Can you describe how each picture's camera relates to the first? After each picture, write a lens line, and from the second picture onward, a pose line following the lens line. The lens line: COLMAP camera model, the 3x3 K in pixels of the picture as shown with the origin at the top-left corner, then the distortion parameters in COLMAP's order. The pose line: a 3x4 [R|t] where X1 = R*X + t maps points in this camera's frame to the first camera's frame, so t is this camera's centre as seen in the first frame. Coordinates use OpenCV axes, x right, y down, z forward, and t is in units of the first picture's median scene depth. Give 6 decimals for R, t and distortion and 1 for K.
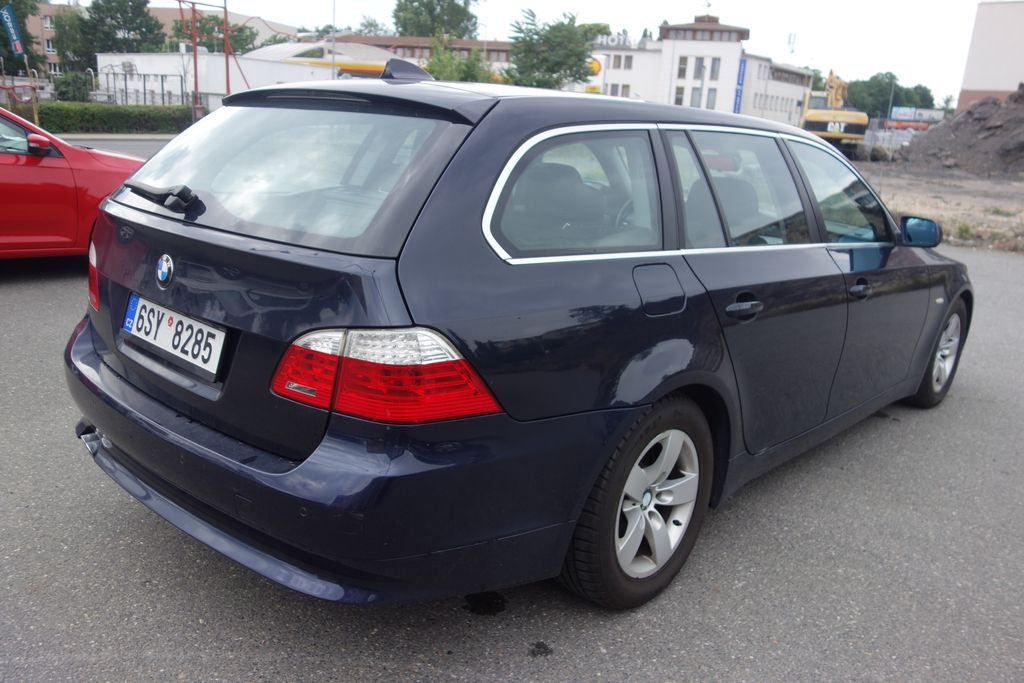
lens RADIAL K [[815.2, 0, 514.9], [0, 815.2, 337.3], [0, 0, 1]] dist [0.005757, -0.001033]
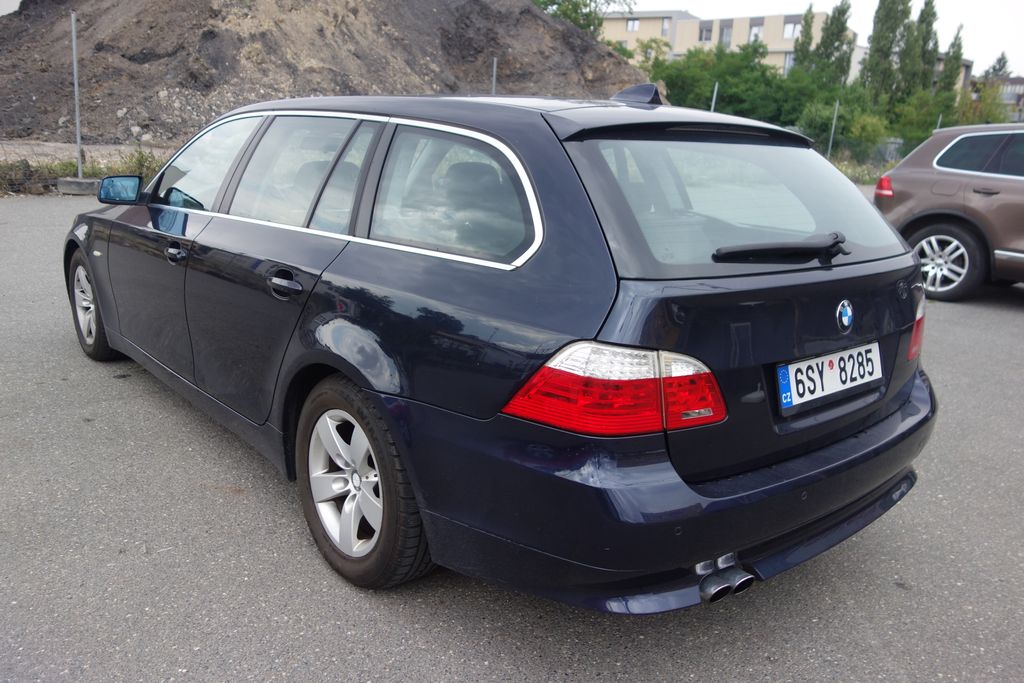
lens RADIAL K [[815.2, 0, 513.8], [0, 815.2, 337.1], [0, 0, 1]] dist [0.005757, -0.001033]
pose [[0.125643, -0.298813, 0.946004, -0.061262], [0.202899, 0.941145, 0.270330, -0.017528], [-0.971105, 0.157978, 0.178878, 0.051347]]
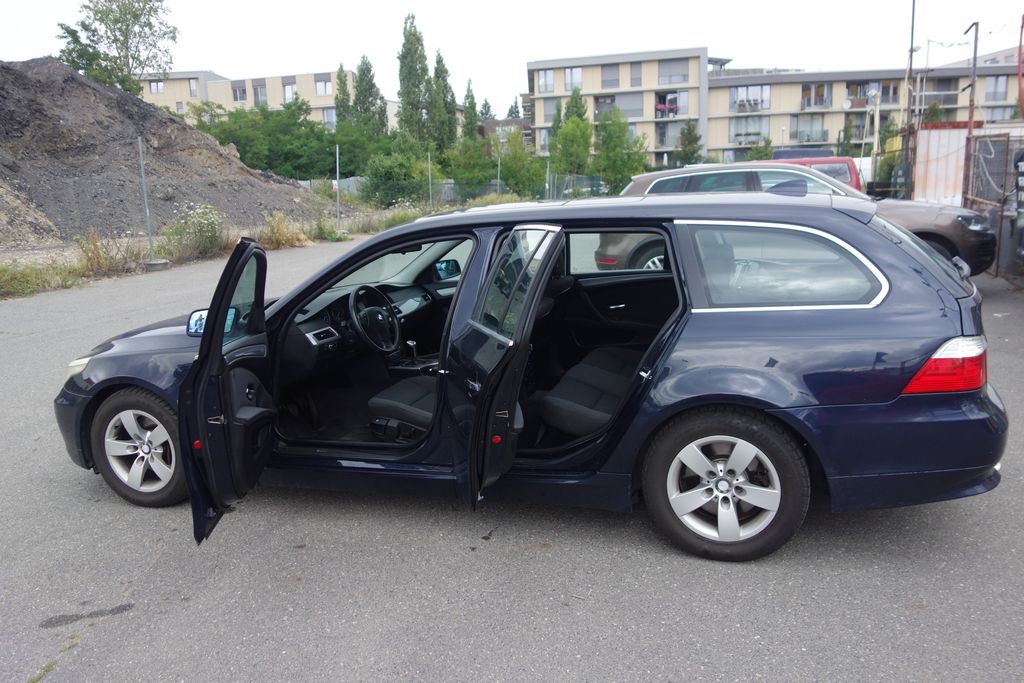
lens RADIAL K [[815.2, 0, 511.7], [0, 815.2, 338.4], [0, 0, 1]] dist [0.005757, -0.001033]
pose [[-0.413381, -0.213452, 0.885186, -0.067594], [0.242373, 0.911270, 0.332929, -0.035628], [-0.877708, 0.352172, -0.324967, 0.104408]]
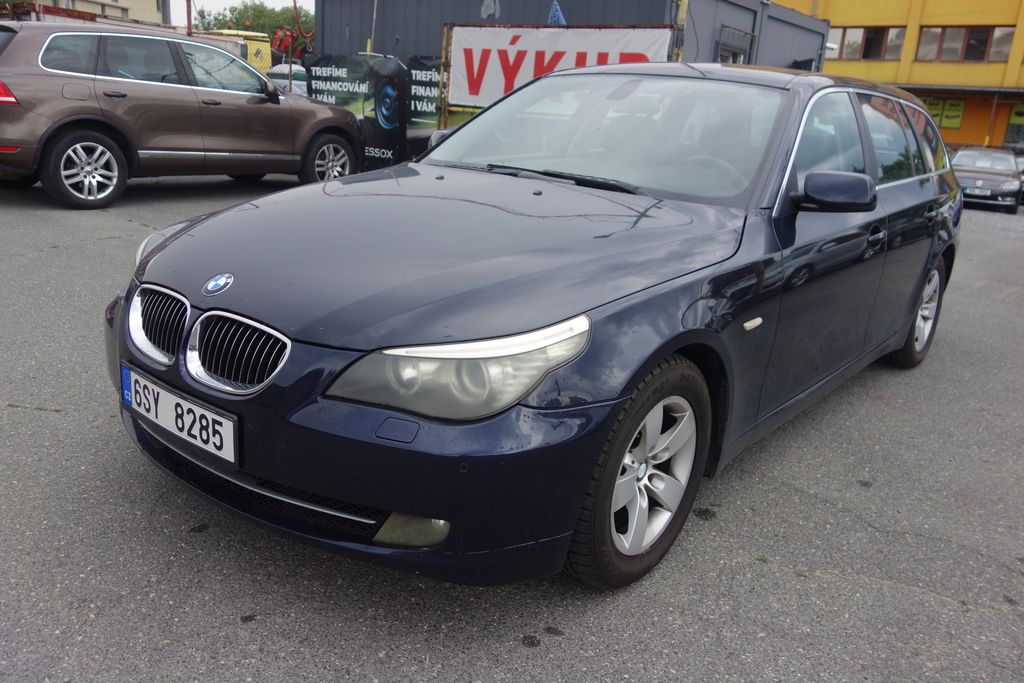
lens RADIAL K [[815.2, 0, 510.3], [0, 815.2, 336.9], [0, 0, 1]] dist [0.005757, -0.001033]
pose [[-0.989443, -0.114823, -0.088420, 0.034672], [-0.143715, 0.856009, 0.496583, -0.033158], [0.018669, 0.504048, -0.863474, 0.149470]]
